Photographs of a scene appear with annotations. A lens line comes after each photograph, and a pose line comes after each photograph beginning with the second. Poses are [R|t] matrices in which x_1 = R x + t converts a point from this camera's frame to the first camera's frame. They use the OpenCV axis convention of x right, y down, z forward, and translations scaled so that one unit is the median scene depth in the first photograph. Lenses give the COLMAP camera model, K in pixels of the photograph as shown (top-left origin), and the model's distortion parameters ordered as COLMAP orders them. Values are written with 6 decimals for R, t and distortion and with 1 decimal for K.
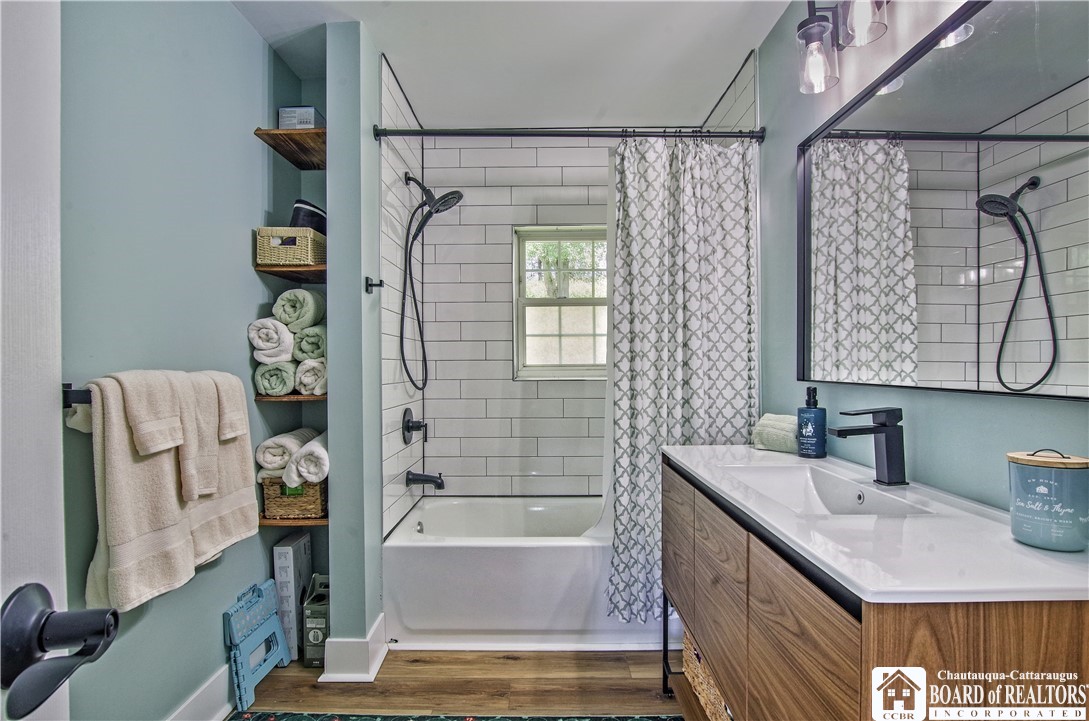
lens RADIAL K [[553.4, 0, 544.5], [0, 553.4, 360.5], [0, 0, 1]] dist [-0.020756, 0.000589]
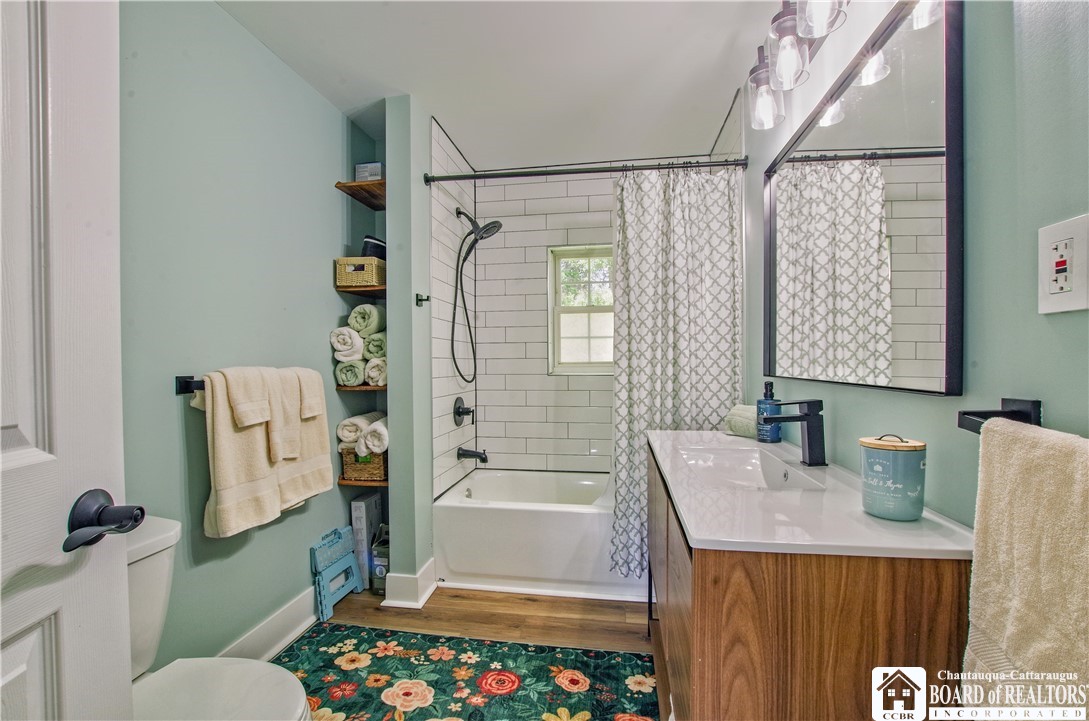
lens RADIAL K [[480.6, 0, 544.9], [0, 480.6, 361.7], [0, 0, 1]] dist [-0.028799, 0.000101]
pose [[0.988428, -0.000760, -0.151686, 0.139809], [0.001856, 0.999973, 0.007081, -0.001529], [0.151677, -0.007281, 0.988403, -0.053066]]
